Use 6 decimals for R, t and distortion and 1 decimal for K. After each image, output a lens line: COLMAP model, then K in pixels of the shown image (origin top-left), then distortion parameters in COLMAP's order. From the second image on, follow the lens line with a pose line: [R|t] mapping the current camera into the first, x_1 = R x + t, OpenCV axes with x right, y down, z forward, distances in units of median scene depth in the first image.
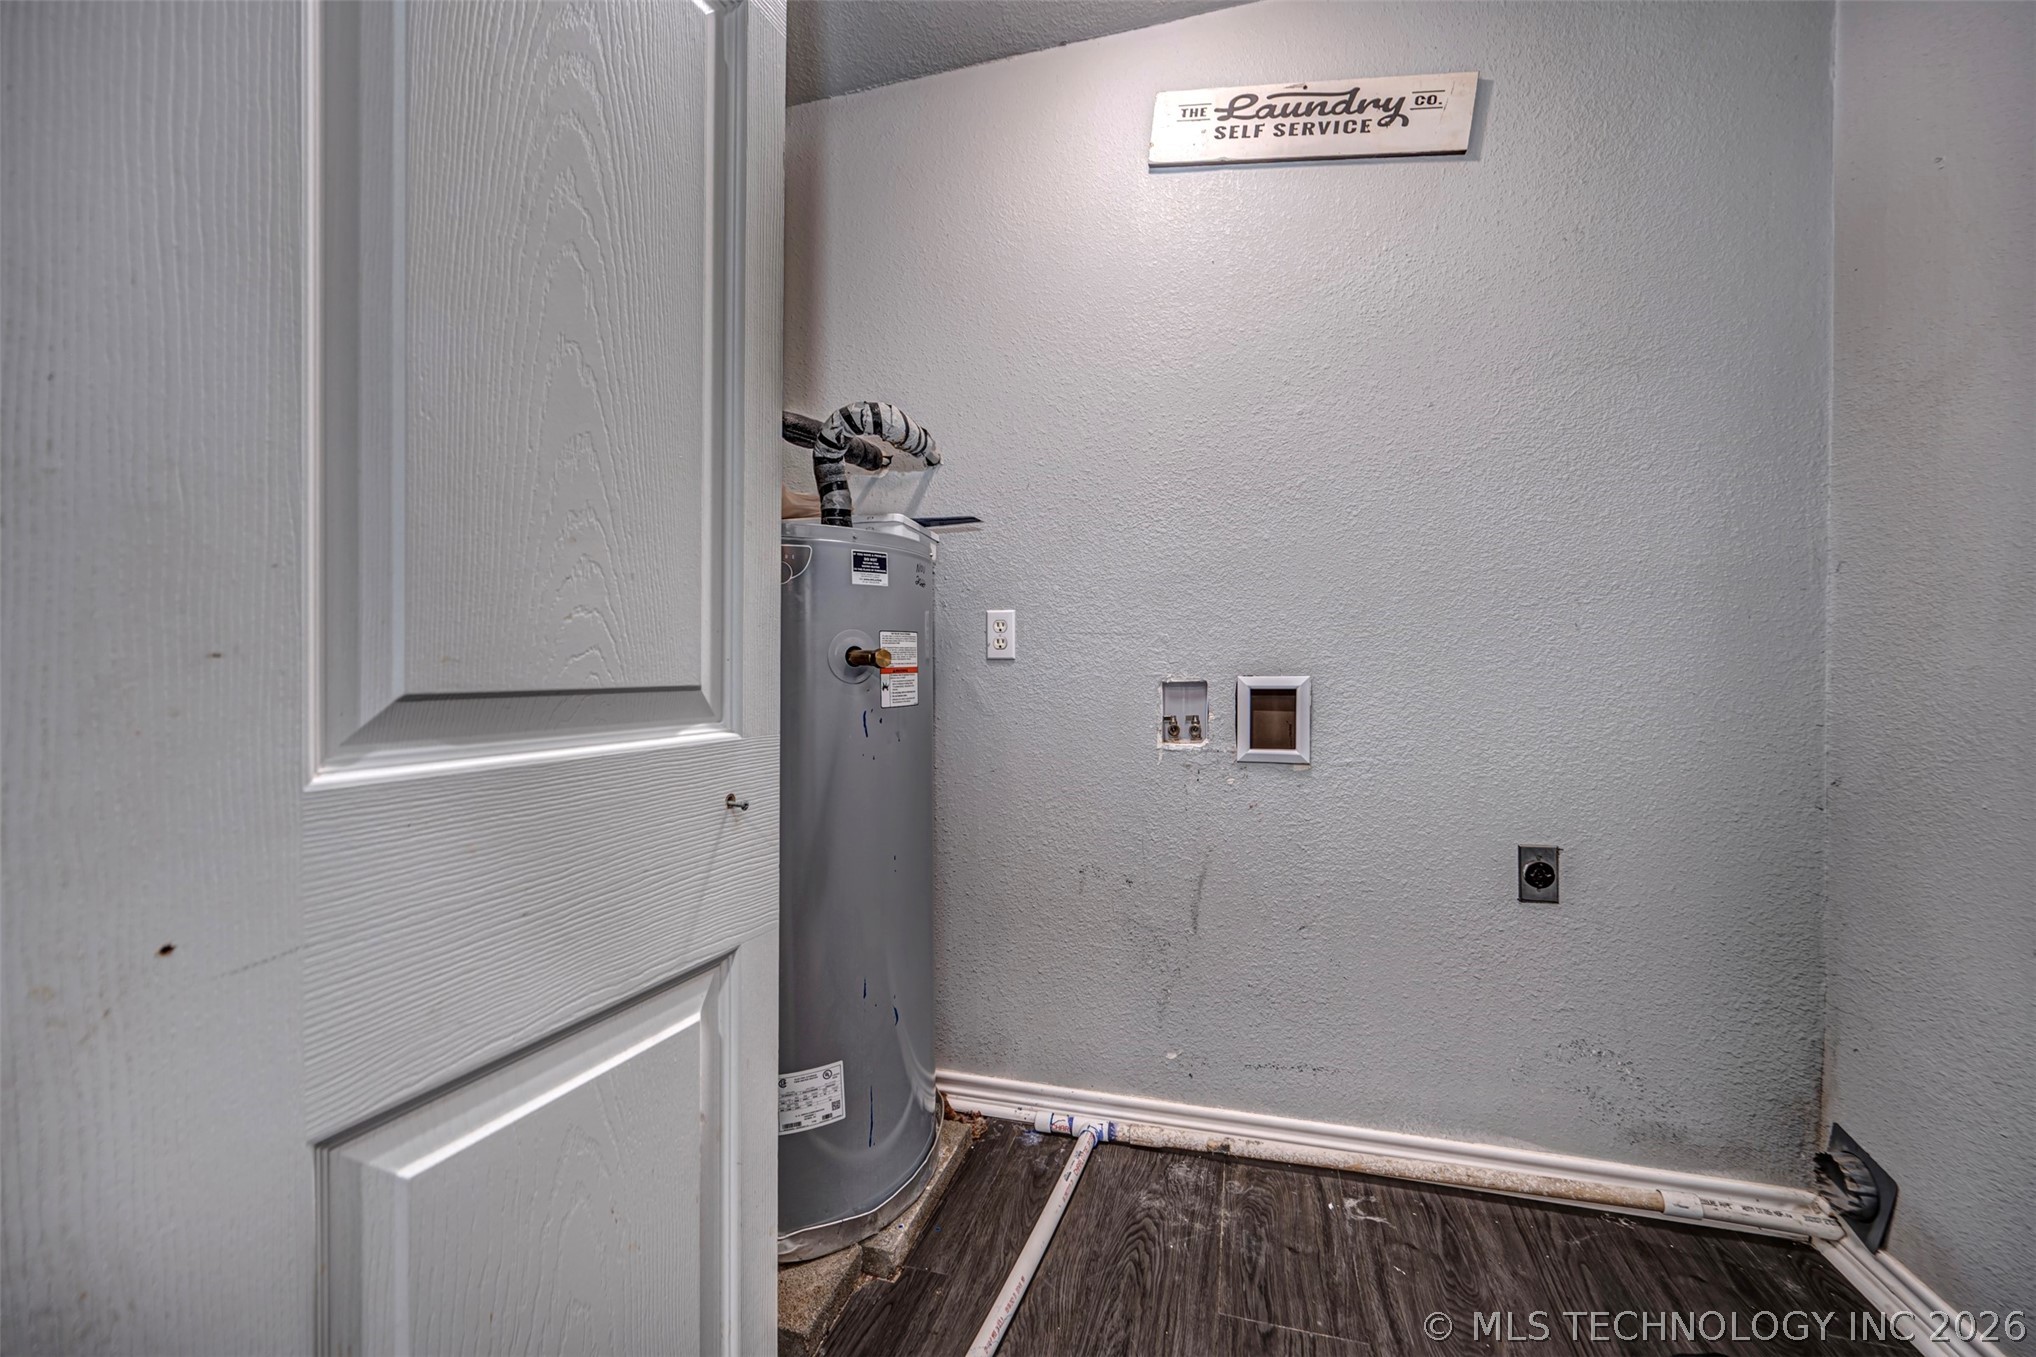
lens RADIAL K [[806.3, 0, 1007.9], [0, 806.3, 684.0], [0, 0, 1]] dist [0.019399, 0.000055]
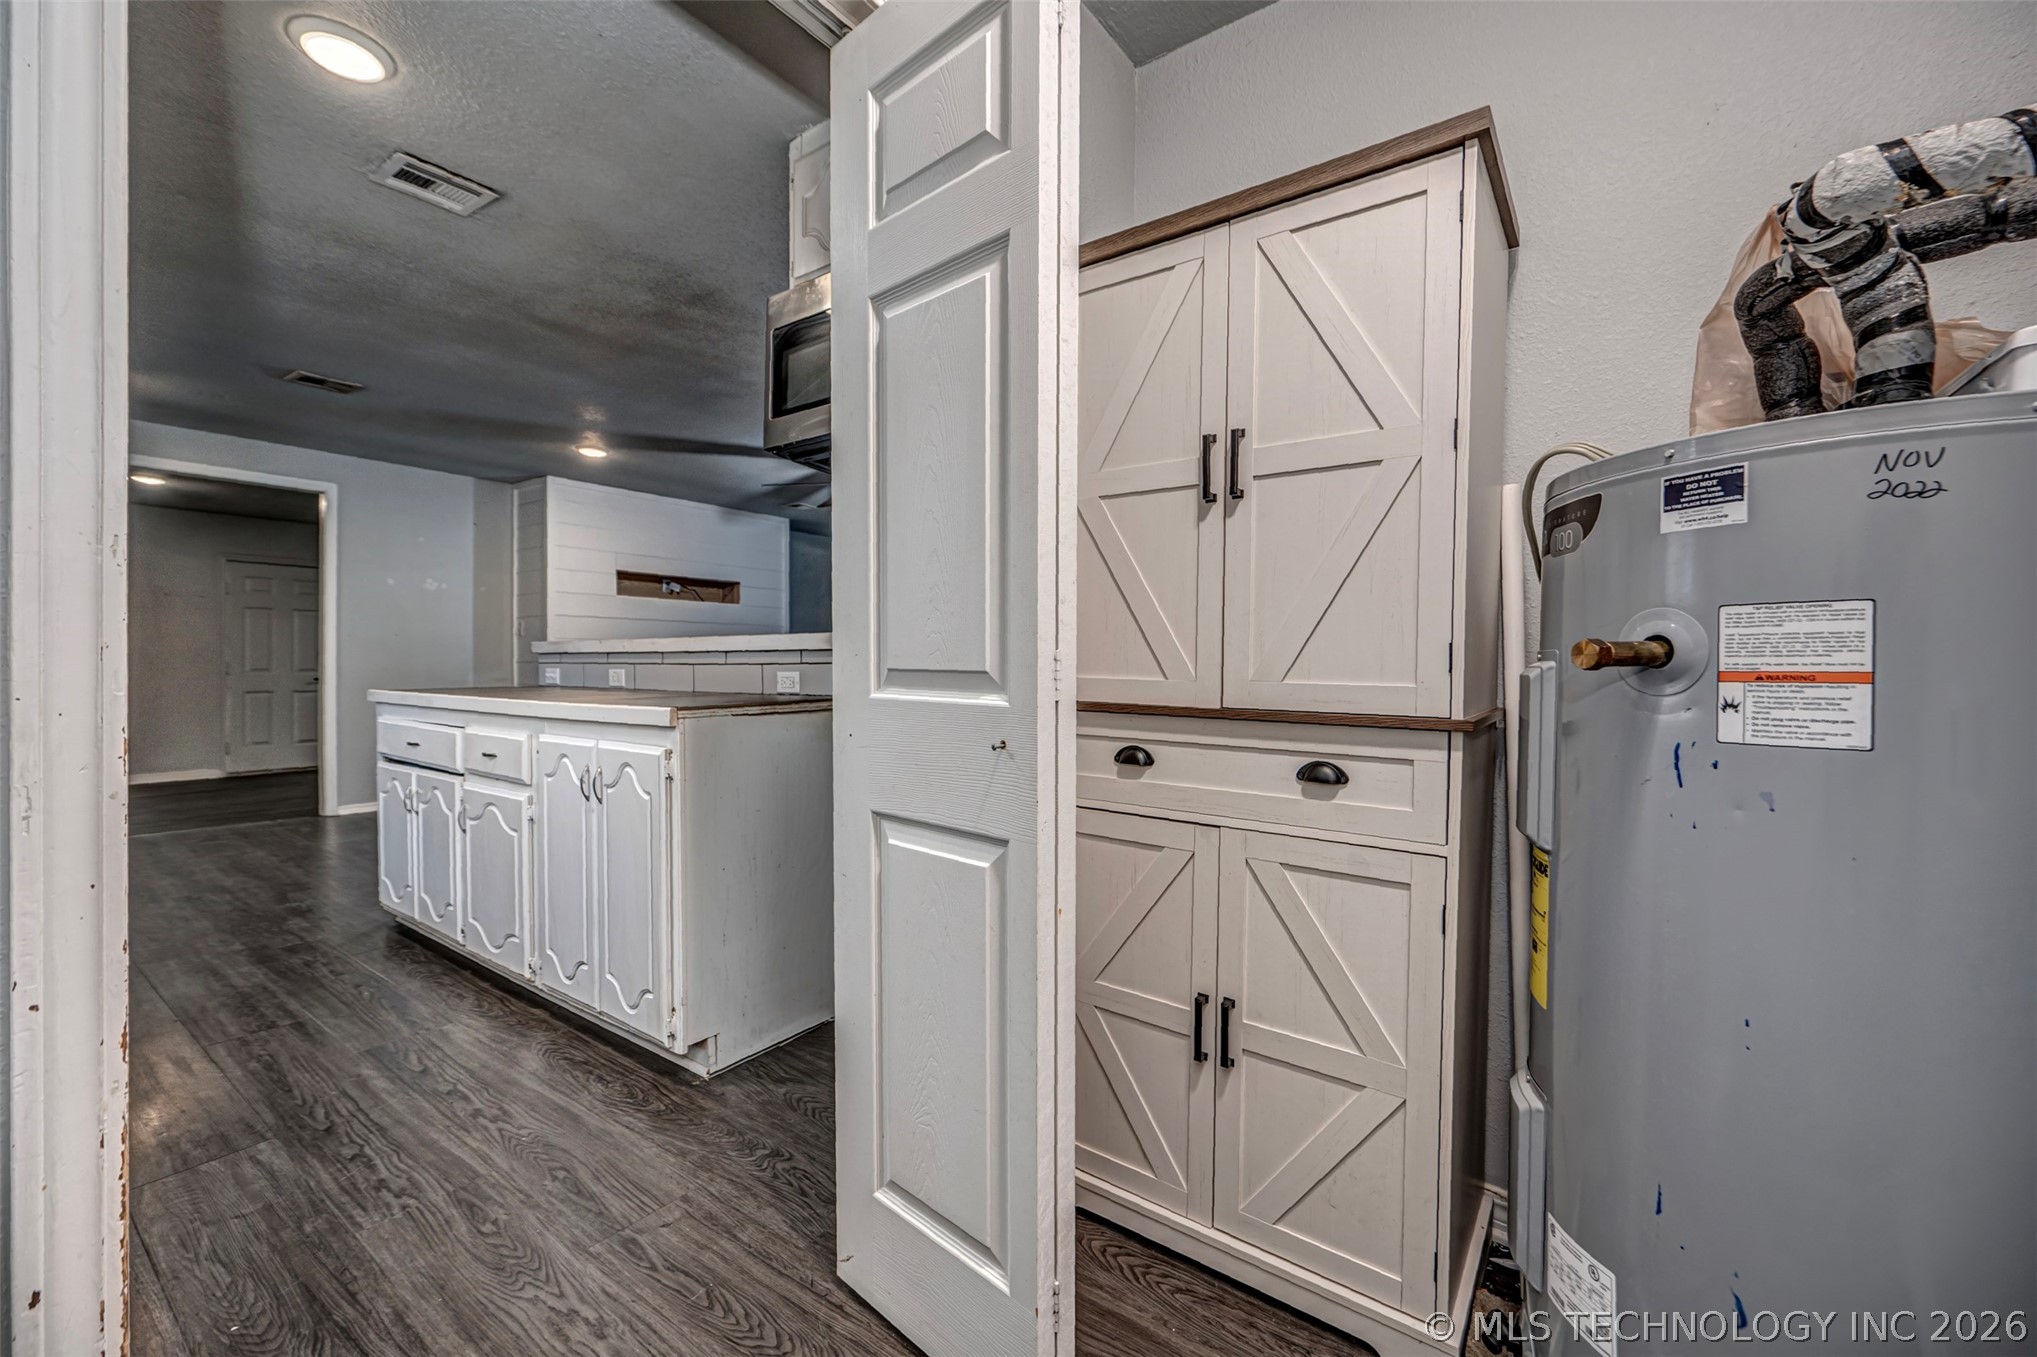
lens RADIAL K [[806.7, 0, 1008.4], [0, 806.7, 684.0], [0, 0, 1]] dist [0.019399, 0.000055]
pose [[-0.323991, 0.030429, -0.945571, 1.193155], [-0.030504, 0.998627, 0.042588, -0.044601], [0.945568, 0.042642, -0.322618, 1.565666]]
